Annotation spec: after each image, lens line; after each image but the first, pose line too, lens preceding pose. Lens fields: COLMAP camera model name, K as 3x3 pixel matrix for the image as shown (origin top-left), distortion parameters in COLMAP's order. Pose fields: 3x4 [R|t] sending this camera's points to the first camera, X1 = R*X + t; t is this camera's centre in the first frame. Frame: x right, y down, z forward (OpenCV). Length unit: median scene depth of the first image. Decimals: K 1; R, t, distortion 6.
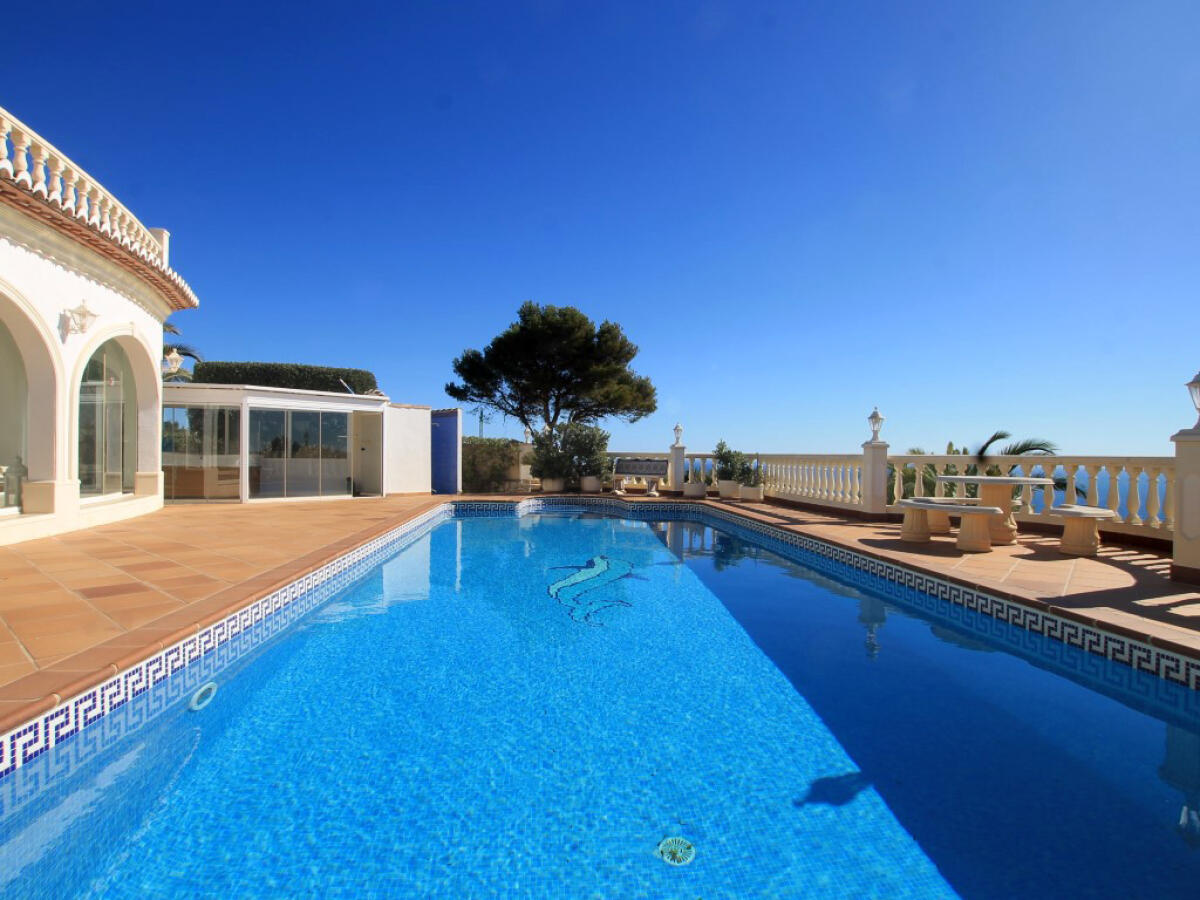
lens RADIAL K [[631.5, 0, 588.2], [0, 631.5, 455.7], [0, 0, 1]] dist [-0.024163, 0.002172]
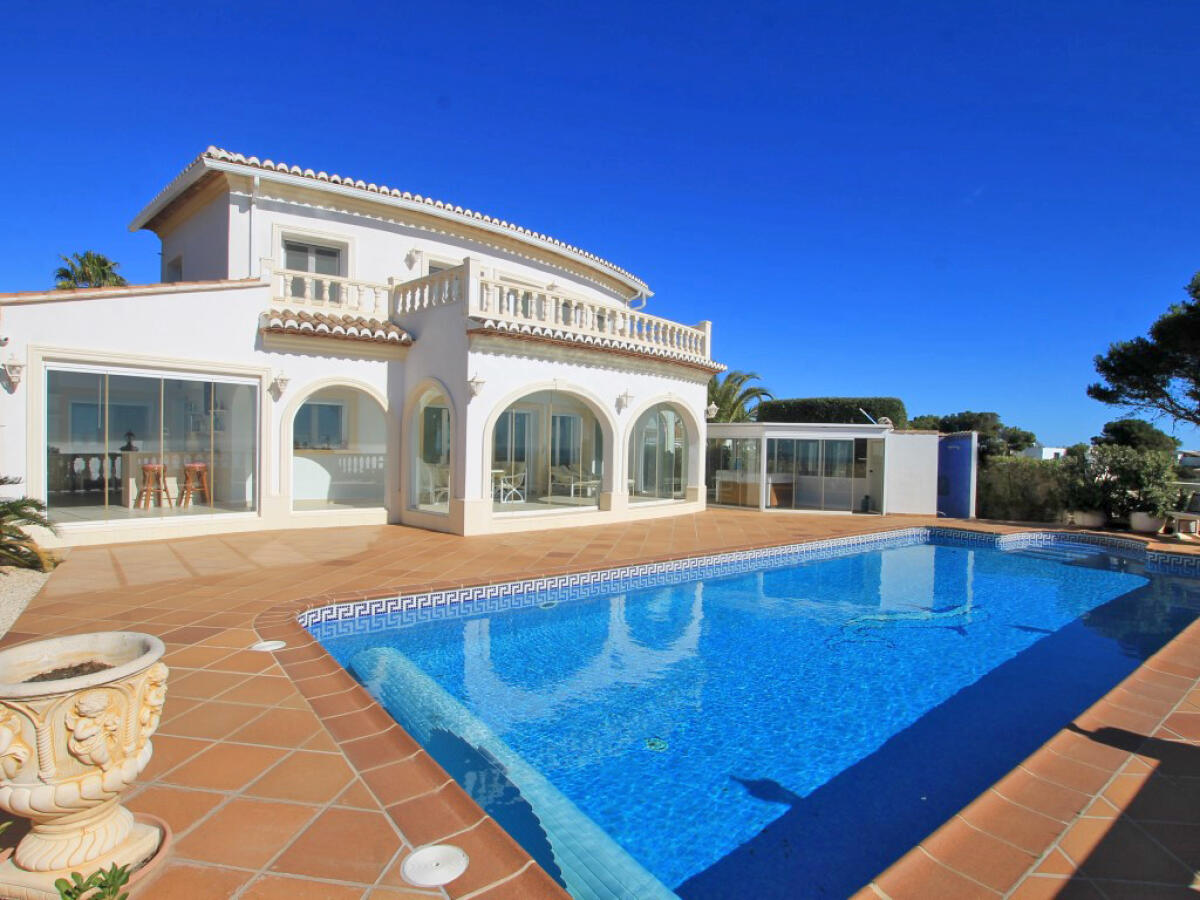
lens RADIAL K [[631.5, 0, 617.8], [0, 631.5, 451.8], [0, 0, 1]] dist [-0.024163, 0.002172]
pose [[0.550500, 0.007899, -0.834798, 0.428316], [-0.014427, 0.999896, -0.000052, -0.050131], [0.834710, 0.012073, 0.550557, 0.011295]]
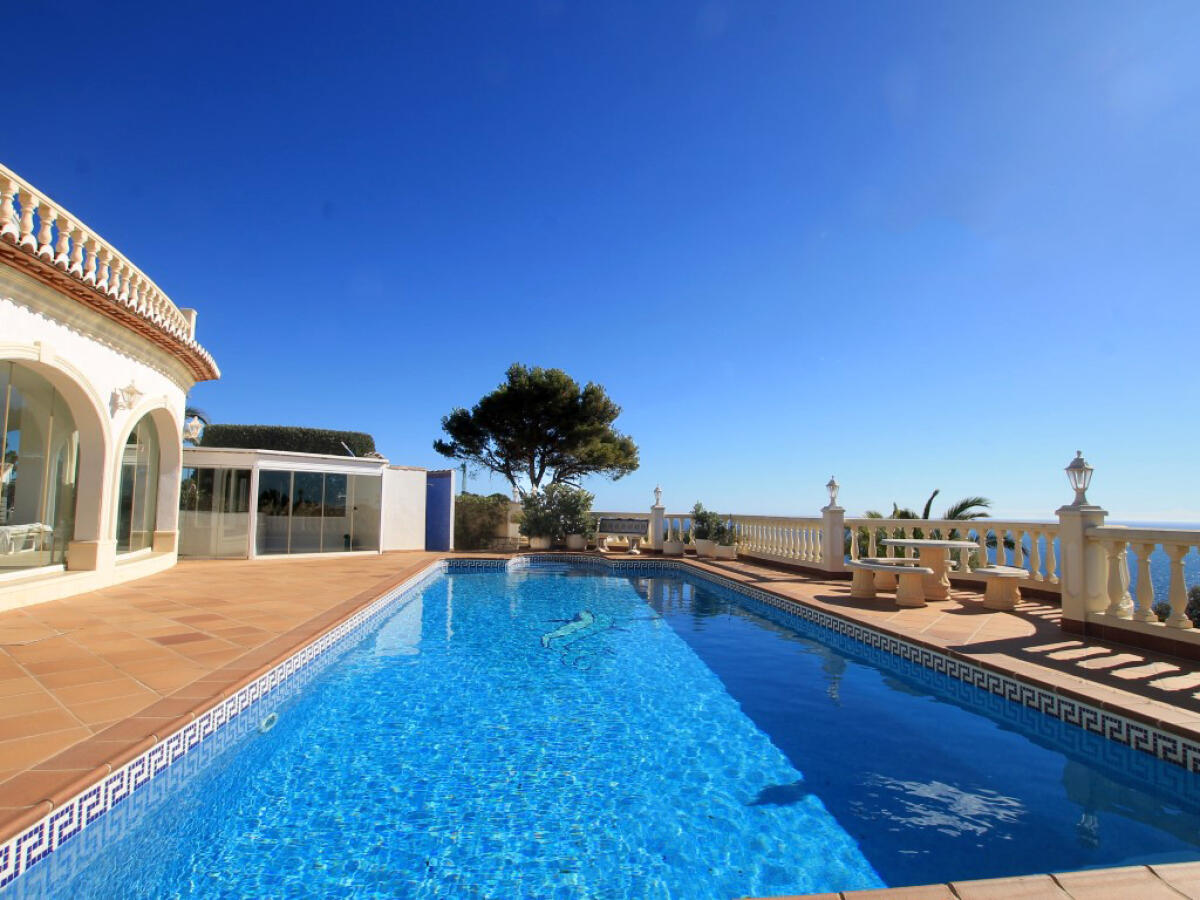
lens RADIAL K [[631.5, 0, 592.5], [0, 631.5, 452.0], [0, 0, 1]] dist [-0.024163, 0.002172]
pose [[0.999392, 0.009249, 0.033619, -0.007124], [-0.006178, 0.995894, -0.090311, -0.014823], [-0.034316, 0.090048, 0.995346, -0.100199]]
